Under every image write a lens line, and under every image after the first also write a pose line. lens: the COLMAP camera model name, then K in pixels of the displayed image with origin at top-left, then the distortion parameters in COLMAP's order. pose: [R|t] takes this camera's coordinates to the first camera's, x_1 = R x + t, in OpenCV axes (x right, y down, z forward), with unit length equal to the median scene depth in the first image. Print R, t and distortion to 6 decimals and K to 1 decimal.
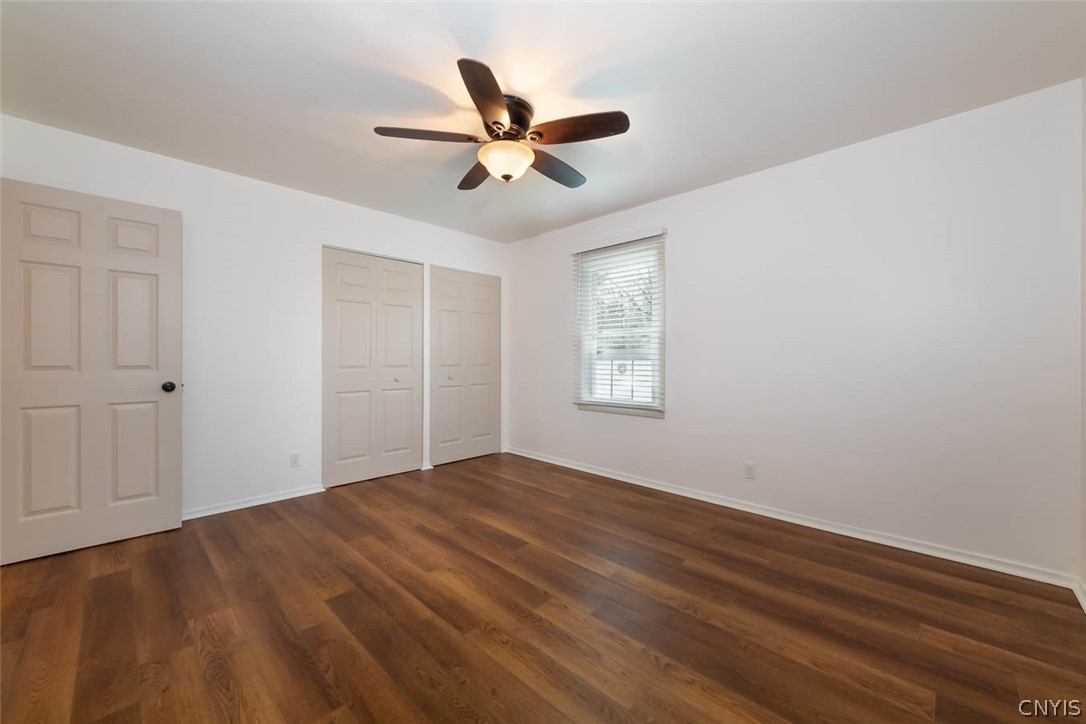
lens RADIAL K [[421.4, 0, 558.3], [0, 421.4, 365.1], [0, 0, 1]] dist [0.000007, -0.000241]
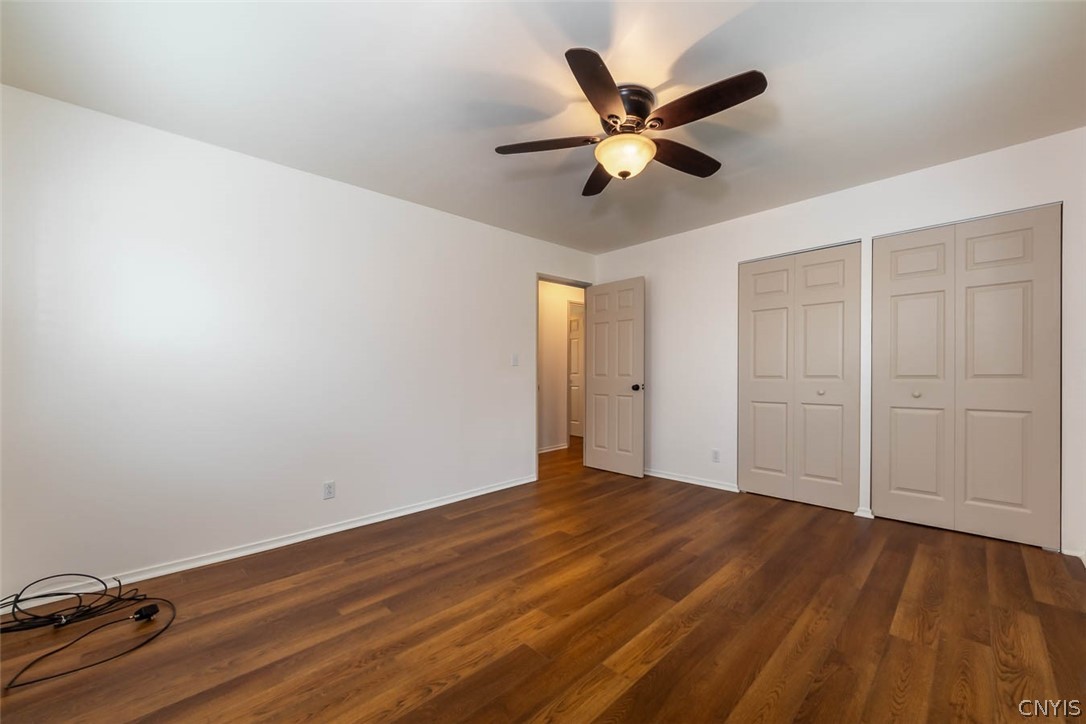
lens RADIAL K [[421.4, 0, 558.3], [0, 421.4, 365.1], [0, 0, 1]] dist [0.000007, -0.000241]
pose [[-0.025921, -0.012541, -0.999585, 0.752942], [-0.006054, 0.999905, -0.012388, -0.011190], [0.999646, 0.005730, -0.025994, 0.811797]]
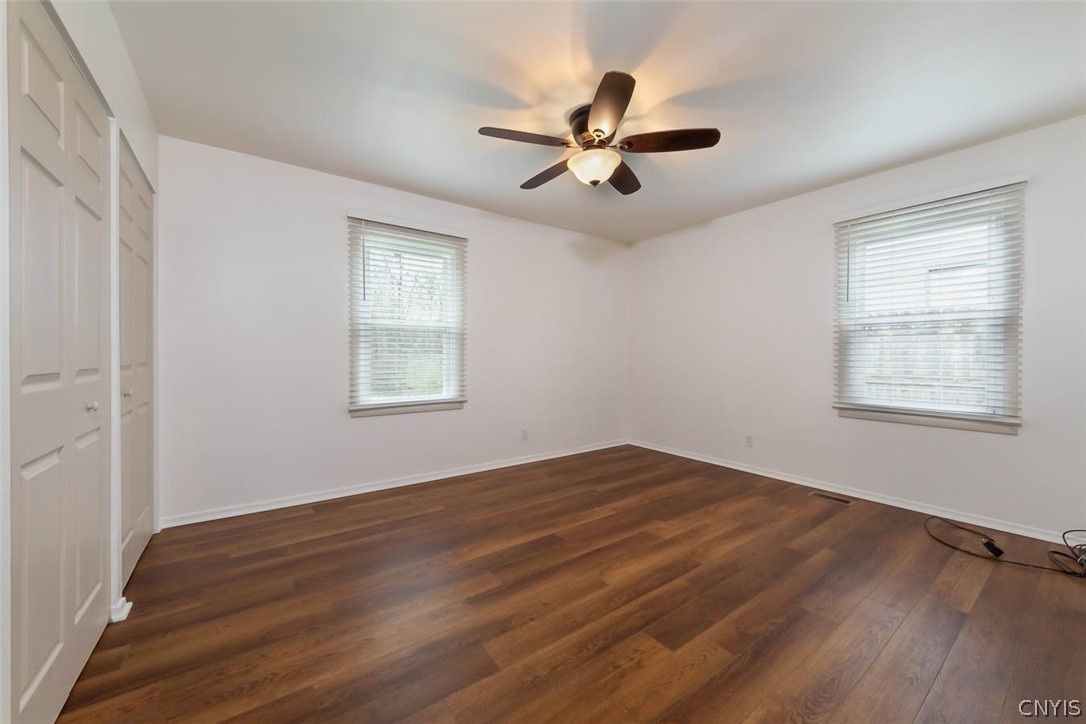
lens RADIAL K [[417.3, 0, 537.3], [0, 417.3, 360.6], [0, 0, 1]] dist [0.001459, 0.000052]
pose [[0.179895, -0.016542, 0.983547, -1.086488], [0.014614, 0.999793, 0.014142, -0.011248], [-0.983577, 0.011829, 0.180100, 0.870045]]
